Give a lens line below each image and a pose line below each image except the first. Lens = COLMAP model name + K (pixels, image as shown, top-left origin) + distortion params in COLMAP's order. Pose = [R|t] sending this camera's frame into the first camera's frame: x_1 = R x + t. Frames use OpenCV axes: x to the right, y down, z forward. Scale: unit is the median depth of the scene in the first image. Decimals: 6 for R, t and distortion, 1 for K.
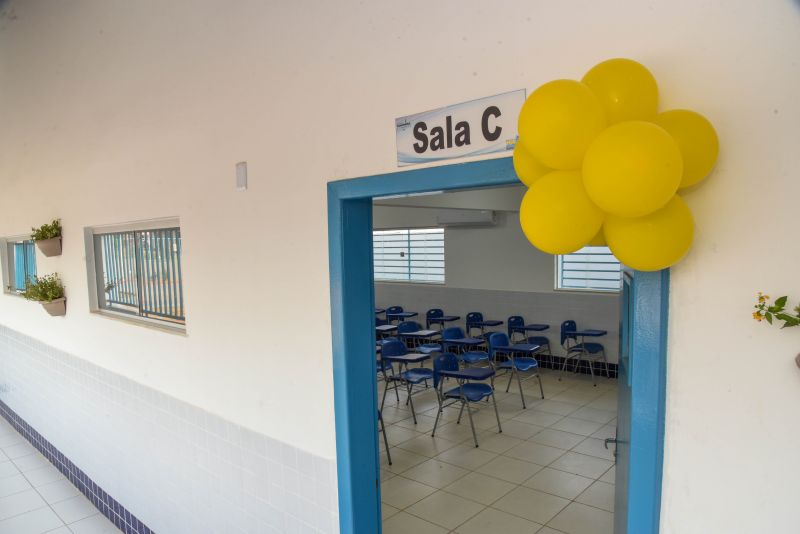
lens RADIAL K [[548.1, 0, 398.9], [0, 548.1, 281.7], [0, 0, 1]] dist [-0.110138, 0.066331]
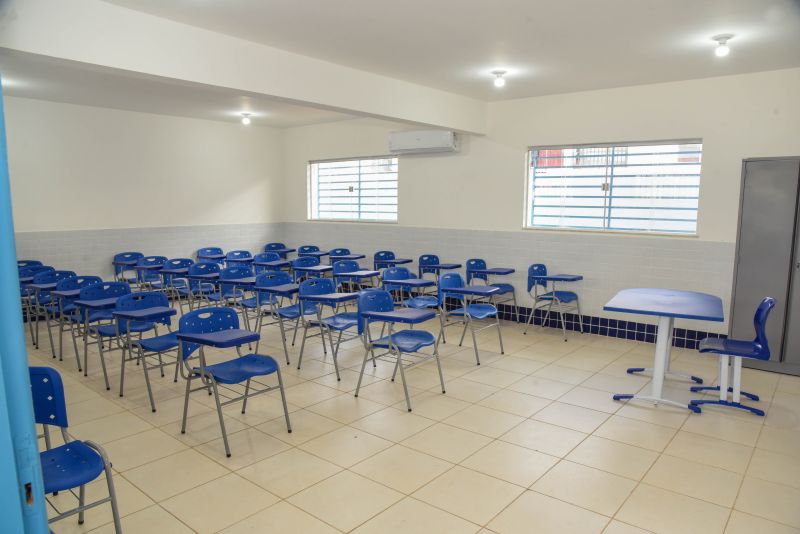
lens RADIAL K [[548.1, 0, 398.9], [0, 548.1, 281.7], [0, 0, 1]] dist [-0.110138, 0.066331]
pose [[0.998873, 0.021722, 0.042199, 0.064514], [-0.024447, 0.997574, 0.065186, 0.050412], [-0.040680, -0.066144, 0.996980, 0.170669]]
